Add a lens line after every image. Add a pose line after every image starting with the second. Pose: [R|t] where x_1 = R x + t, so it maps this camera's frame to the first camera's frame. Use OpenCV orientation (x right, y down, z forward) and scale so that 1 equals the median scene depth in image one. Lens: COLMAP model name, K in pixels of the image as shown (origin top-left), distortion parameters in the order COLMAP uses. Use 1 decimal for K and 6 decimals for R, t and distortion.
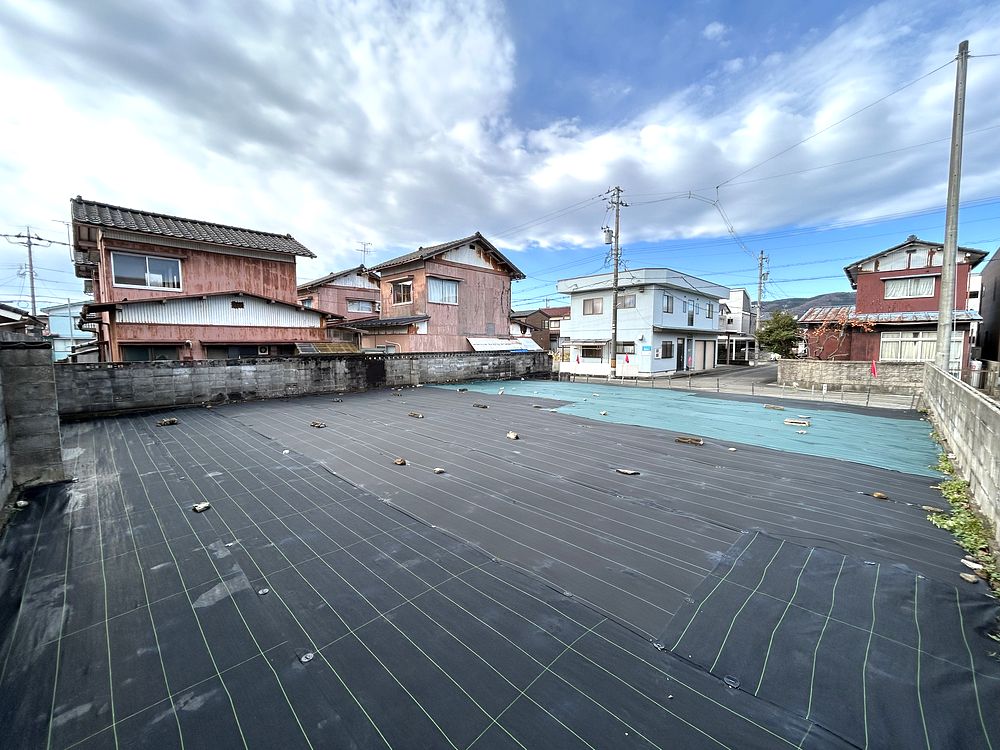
lens RADIAL K [[400.6, 0, 500.0], [0, 400.6, 375.0], [0, 0, 1]] dist [0.000166, -0.000270]
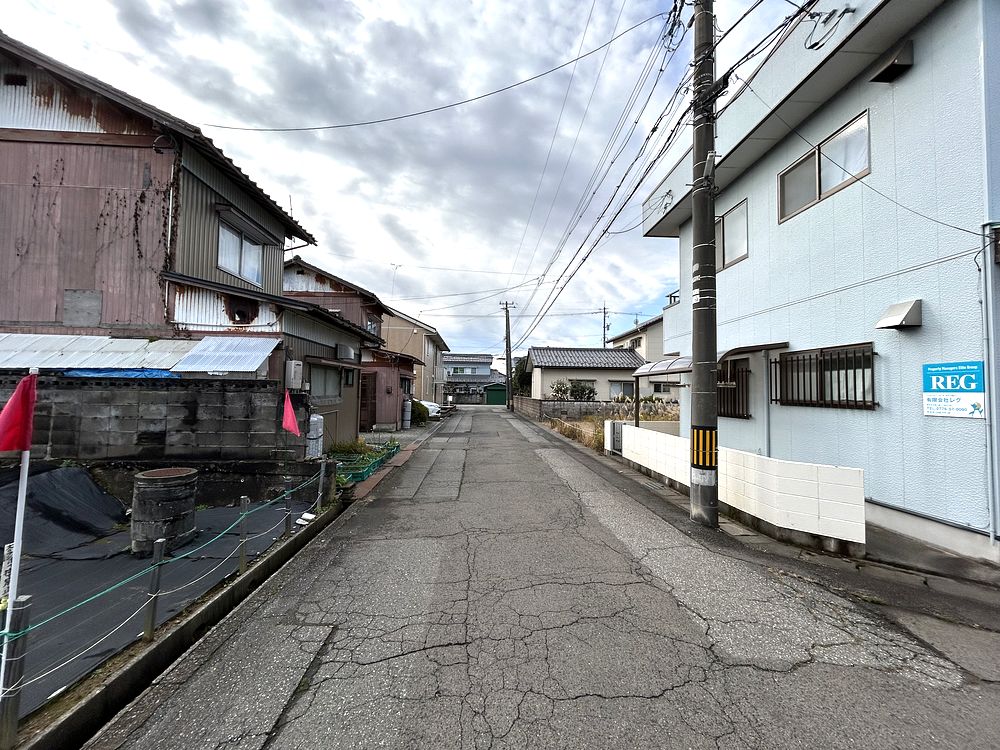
lens RADIAL K [[400.6, 0, 500.0], [0, 400.6, 375.0], [0, 0, 1]] dist [0.000166, -0.000270]
pose [[0.732191, -0.016557, -0.680898, 0.467641], [-0.067013, 0.993103, -0.096211, -0.052525], [0.677794, 0.116074, 0.726032, 1.032094]]
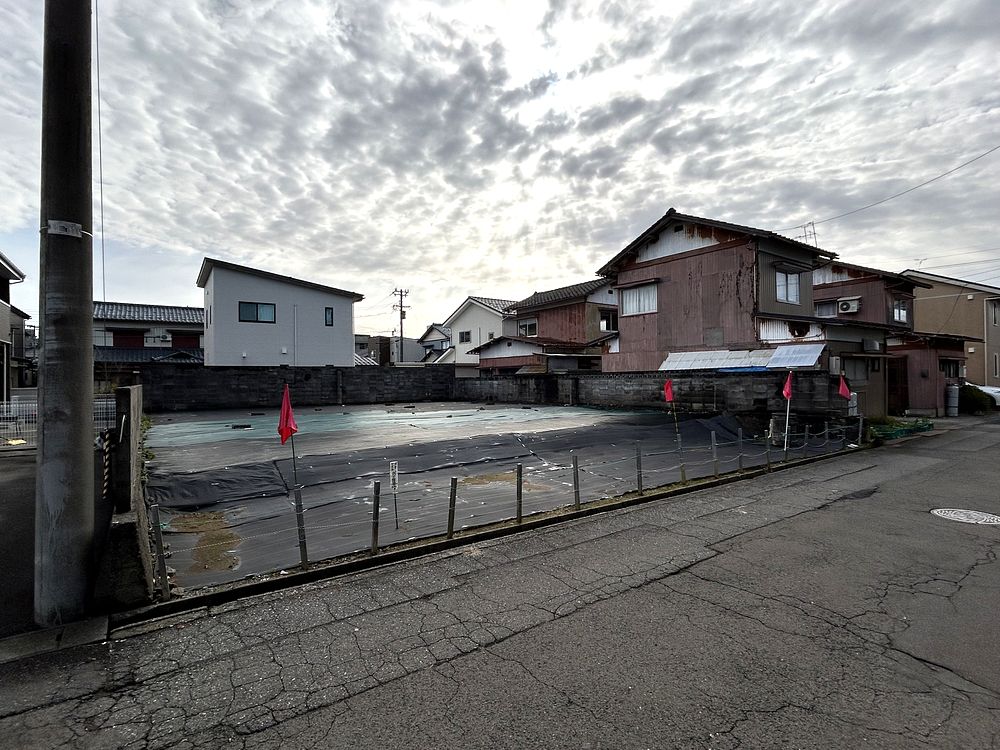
lens RADIAL K [[499.4, 0, 500.0], [0, 499.4, 375.0], [0, 0, 1]] dist [-0.001865, 0.000419]
pose [[-0.178902, -0.004292, -0.983858, 0.857555], [-0.063038, 0.997986, 0.007109, -0.037630], [0.981845, 0.063292, -0.178812, 0.833865]]
